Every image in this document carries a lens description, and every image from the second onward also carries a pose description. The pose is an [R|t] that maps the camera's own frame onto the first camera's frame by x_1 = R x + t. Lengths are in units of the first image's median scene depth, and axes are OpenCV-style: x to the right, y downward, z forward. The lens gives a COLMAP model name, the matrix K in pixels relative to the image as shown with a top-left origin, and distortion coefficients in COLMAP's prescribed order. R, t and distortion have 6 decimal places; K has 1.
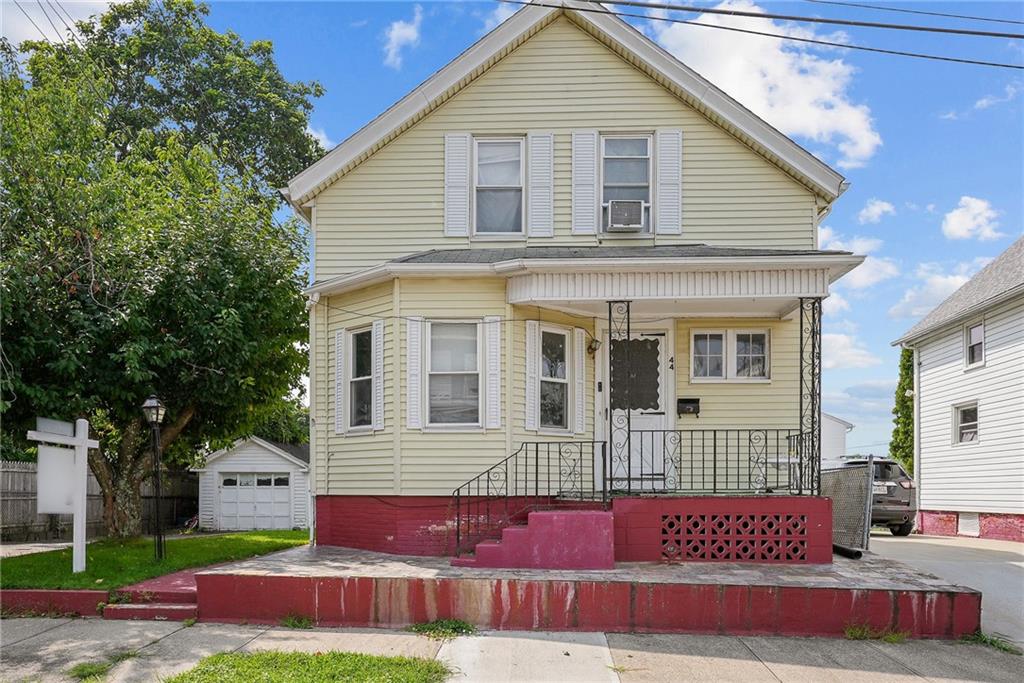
lens RADIAL K [[711.5, 0, 515.3], [0, 711.5, 499.7], [0, 0, 1]] dist [0.002383, -0.000035]
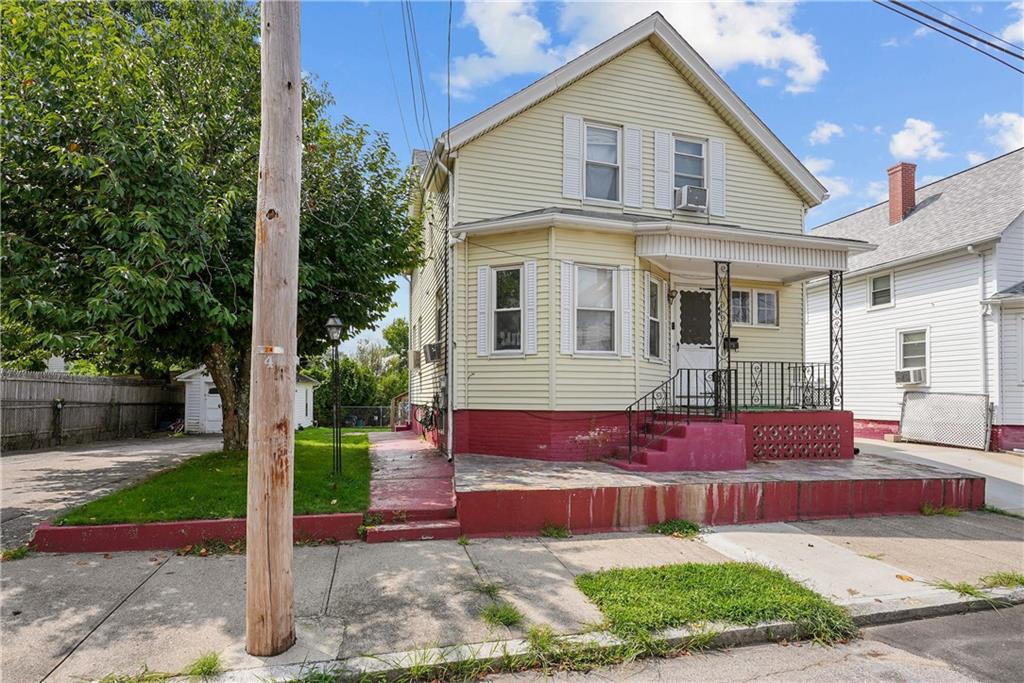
lens RADIAL K [[502.7, 0, 506.2], [0, 502.7, 391.8], [0, 0, 1]] dist [-0.013333, 0.009987]
pose [[0.956387, 0.008040, 0.291992, -0.483424], [-0.002234, 0.999793, -0.020211, -0.020172], [-0.292094, 0.018677, 0.956207, 0.230982]]
